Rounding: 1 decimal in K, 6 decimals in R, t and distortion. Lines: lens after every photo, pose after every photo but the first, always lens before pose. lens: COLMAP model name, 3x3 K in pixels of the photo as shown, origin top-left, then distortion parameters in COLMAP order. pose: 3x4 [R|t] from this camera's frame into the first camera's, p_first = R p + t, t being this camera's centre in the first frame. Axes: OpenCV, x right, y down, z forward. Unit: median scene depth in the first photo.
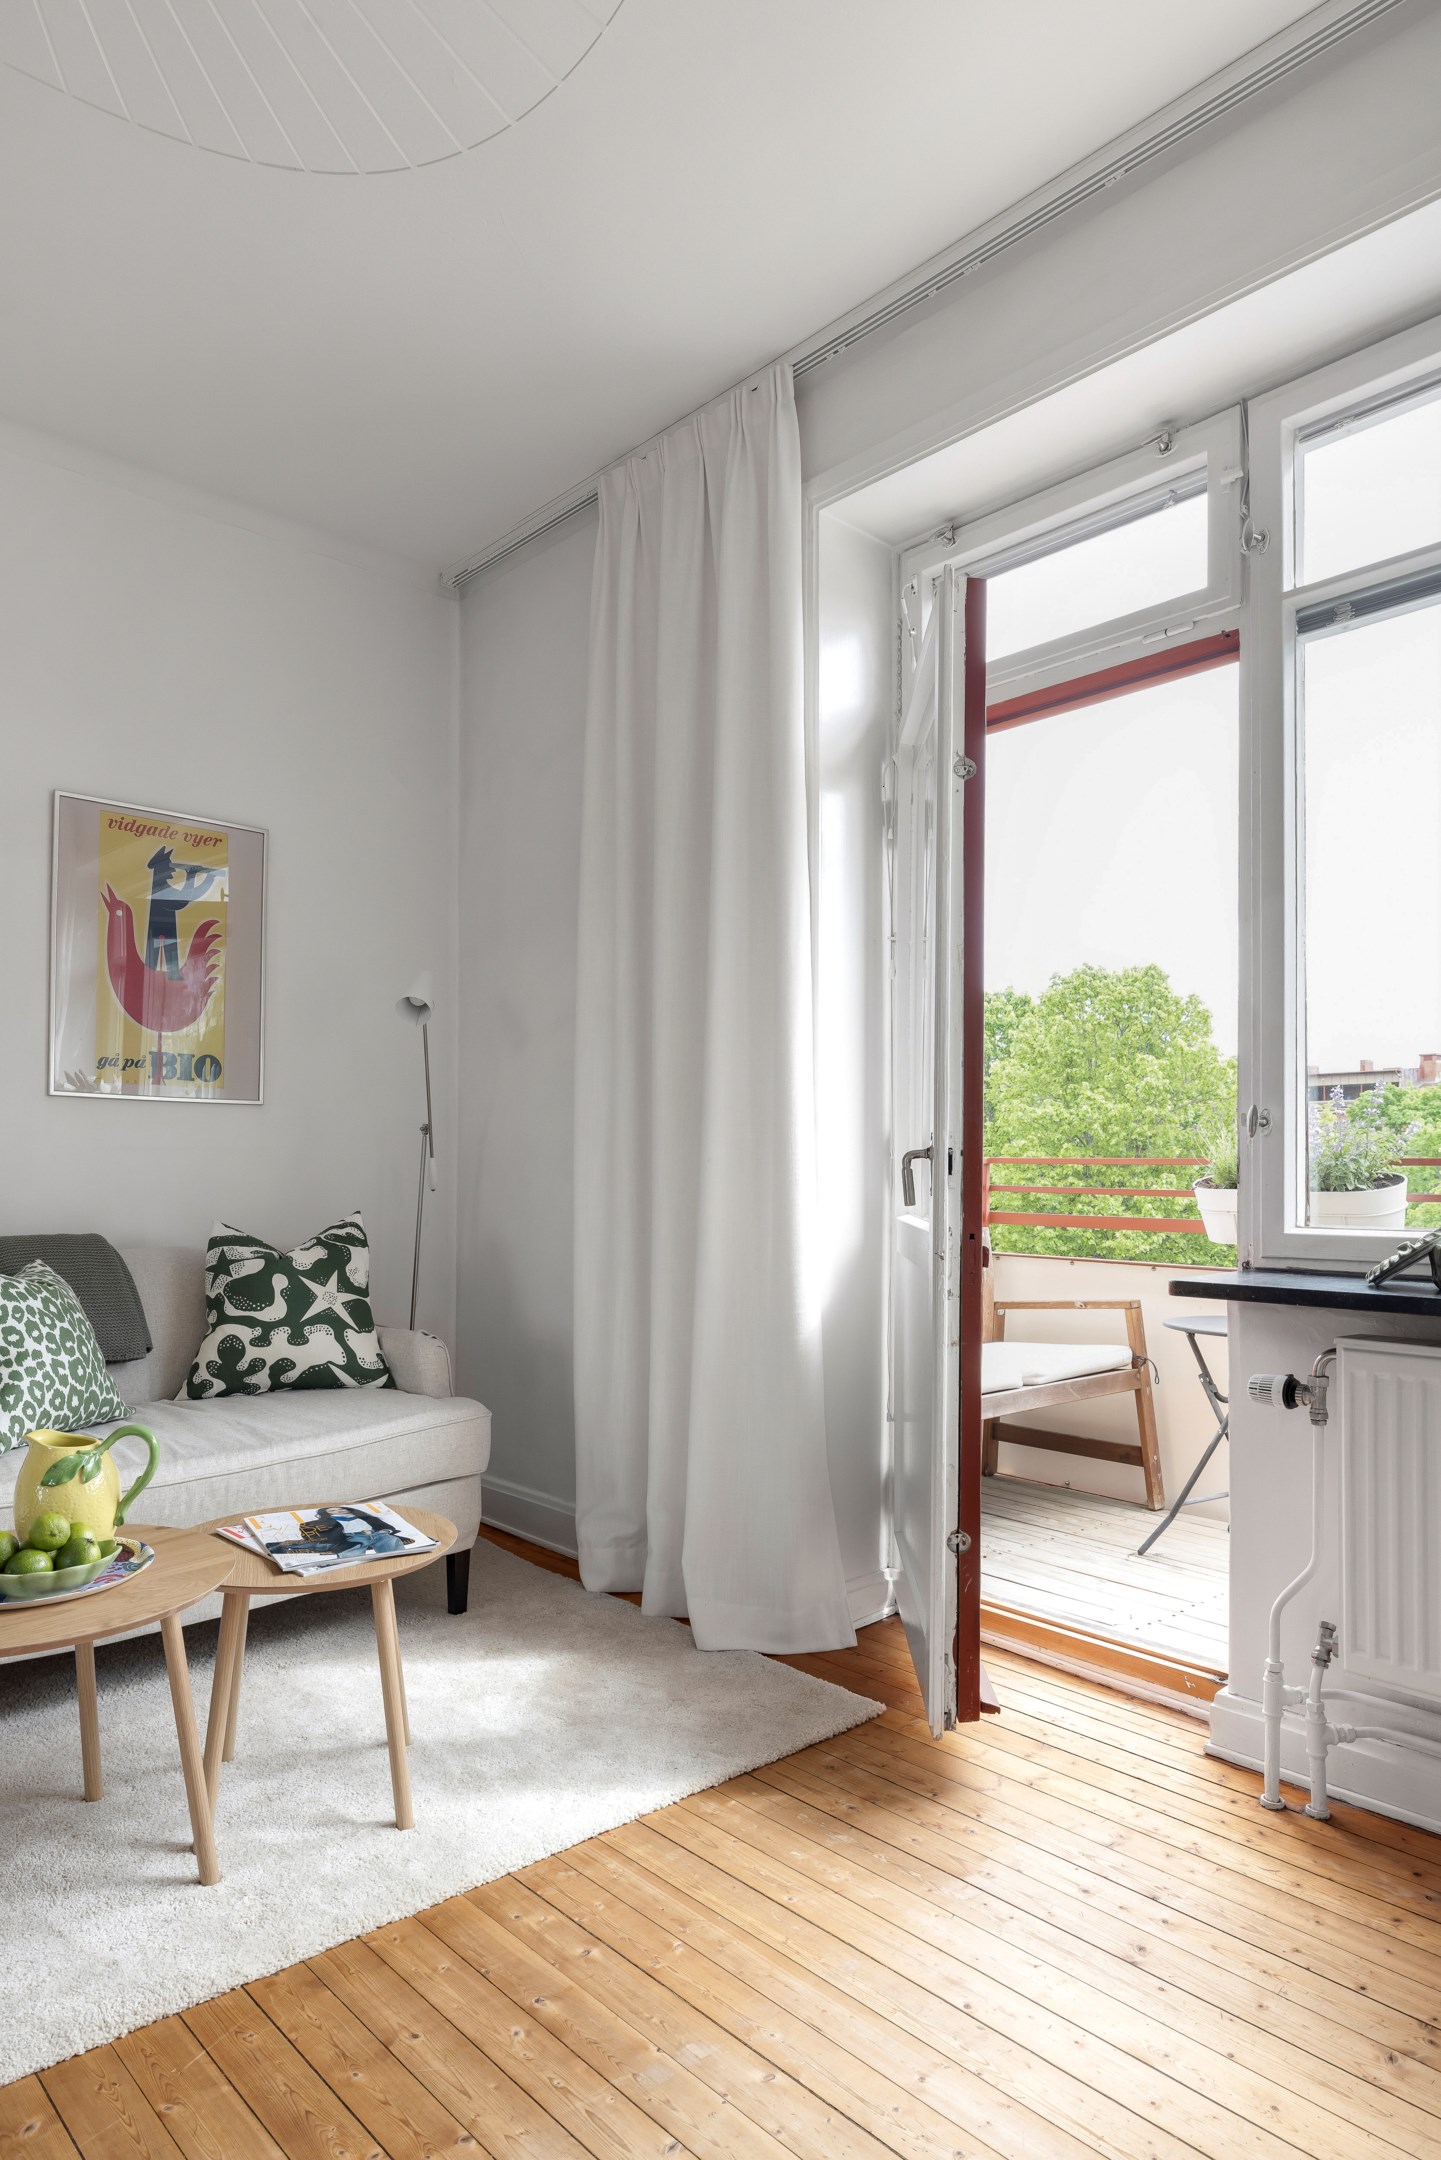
lens RADIAL K [[1303.9, 0, 717.8], [0, 1303.9, 1103.9], [0, 0, 1]] dist [-0.004581, 0.002863]
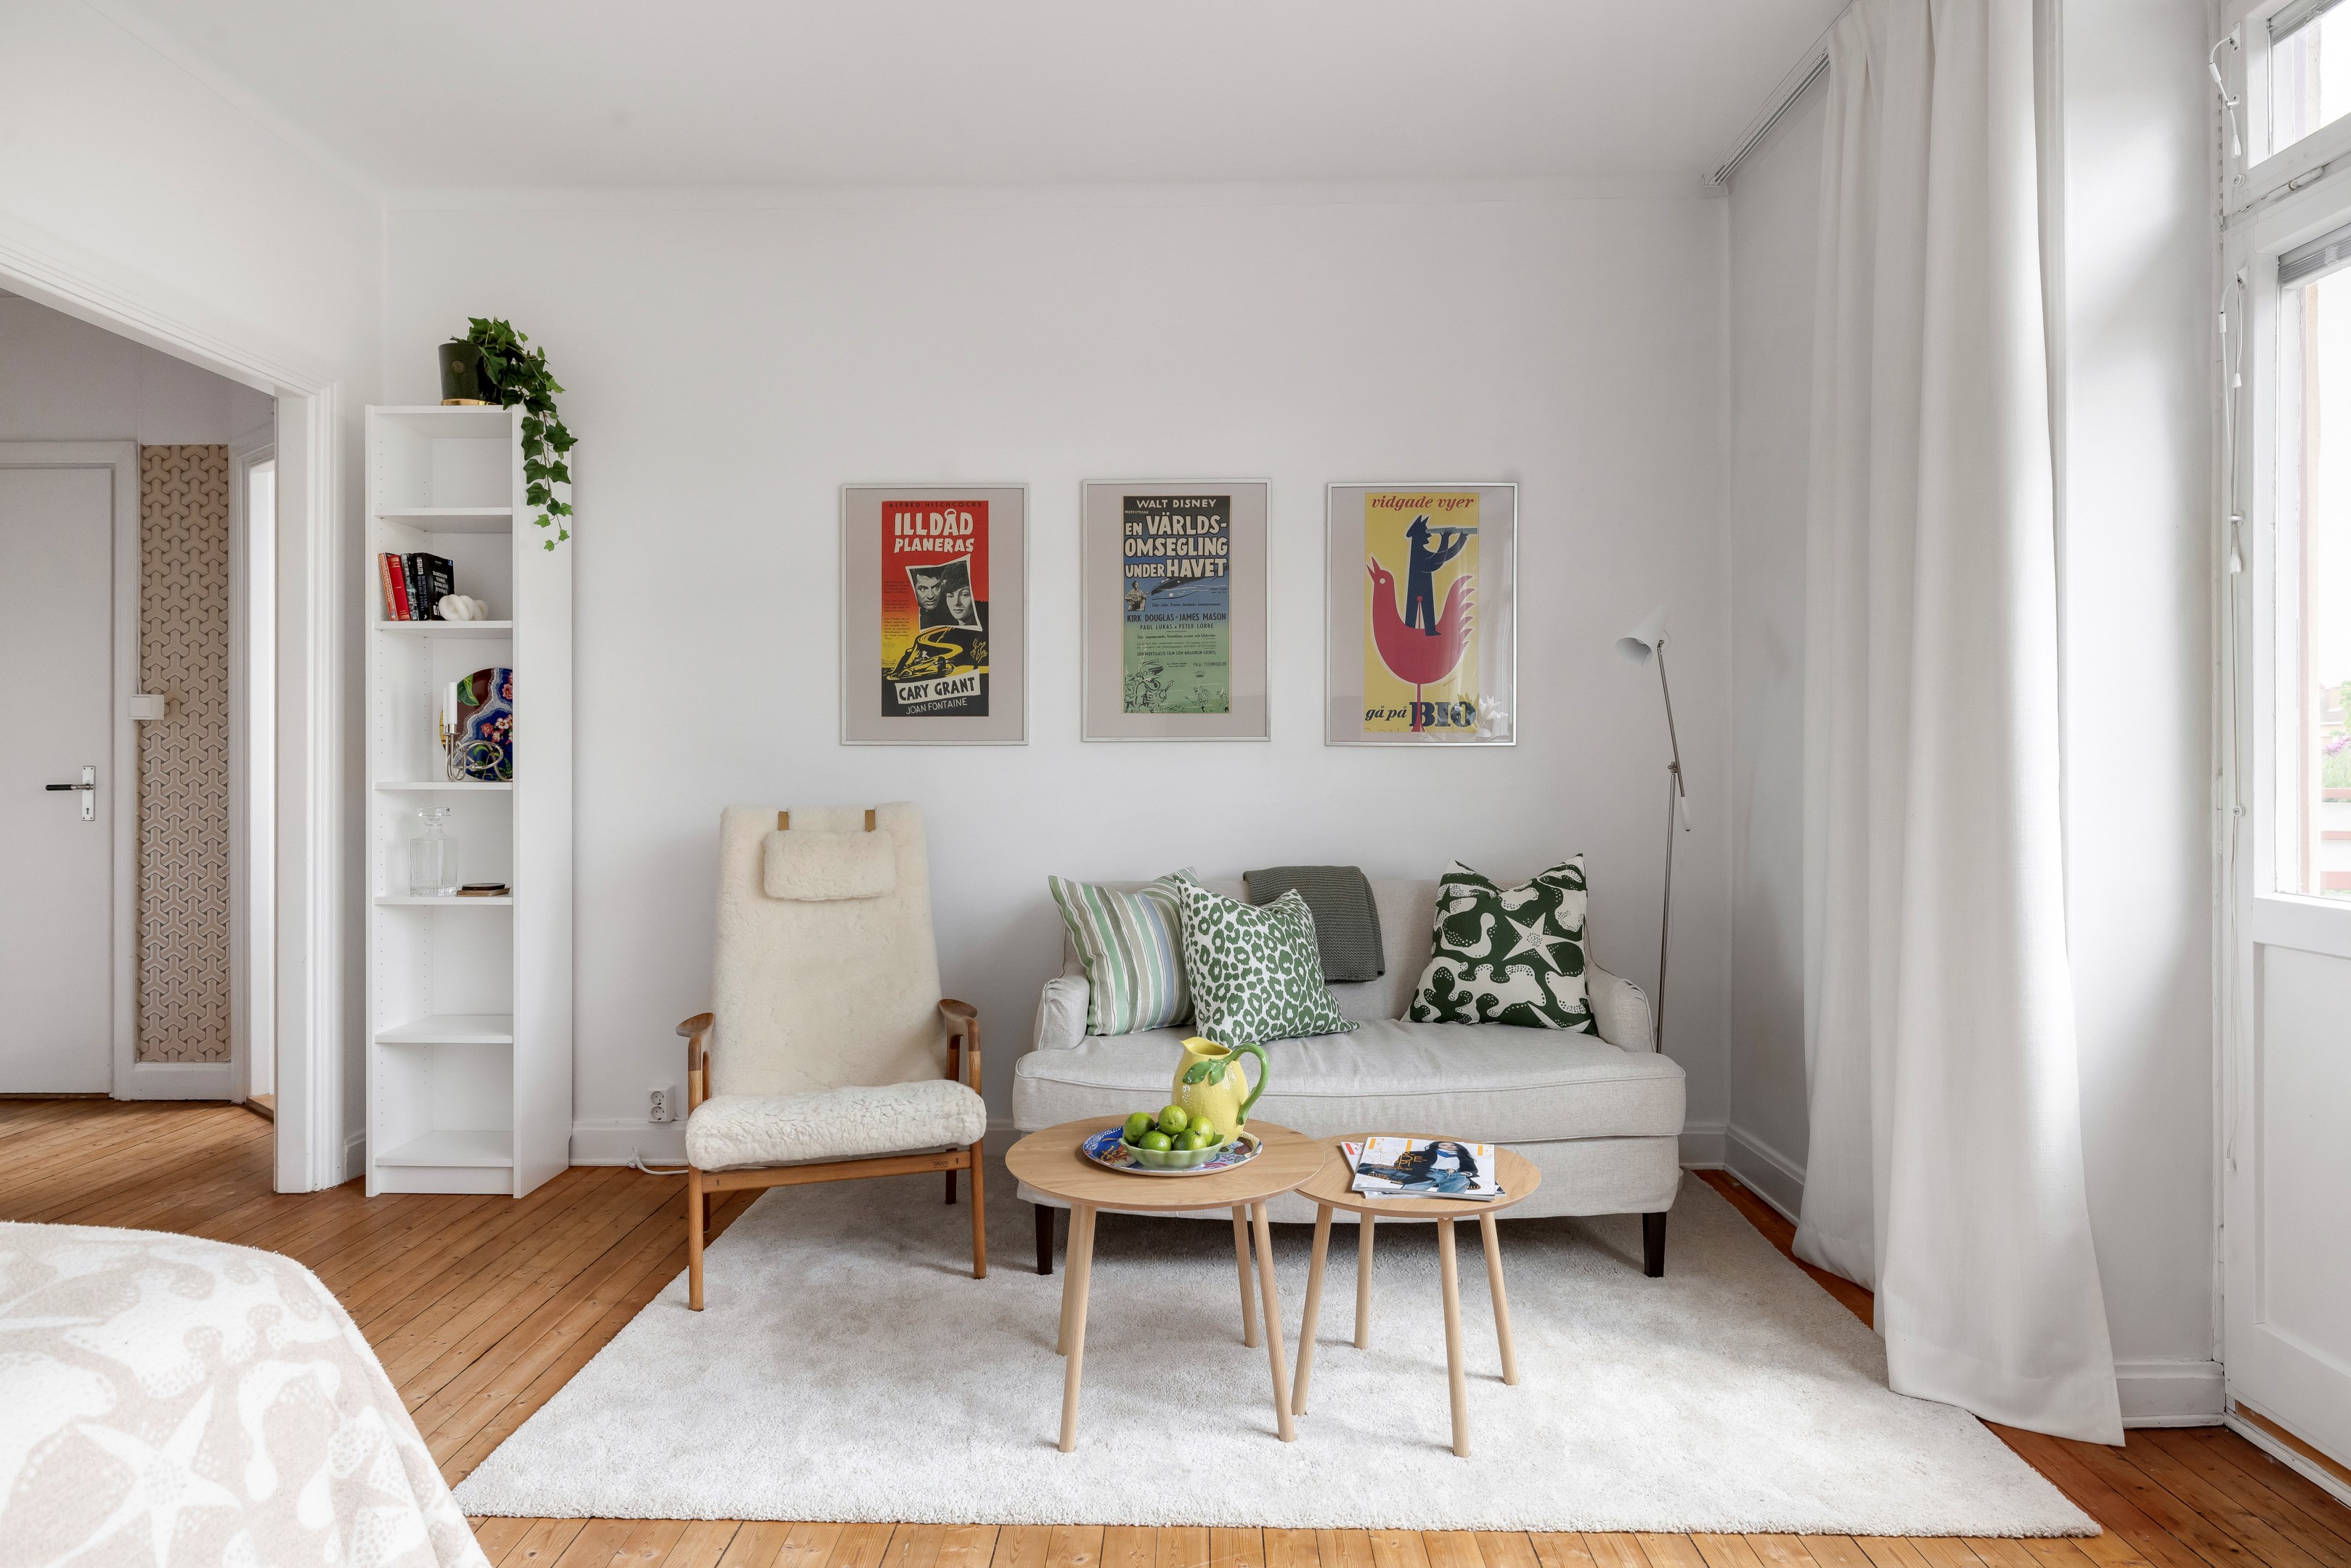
lens RADIAL K [[1348.8, 0, 1174.5], [0, 1348.8, 695.6], [0, 0, 1]] dist [0.003892, 0.001639]
pose [[0.726579, -0.041833, -0.685808, 0.286582], [0.039934, 0.999029, -0.018630, -0.044001], [0.685921, -0.013851, 0.727544, 0.027790]]
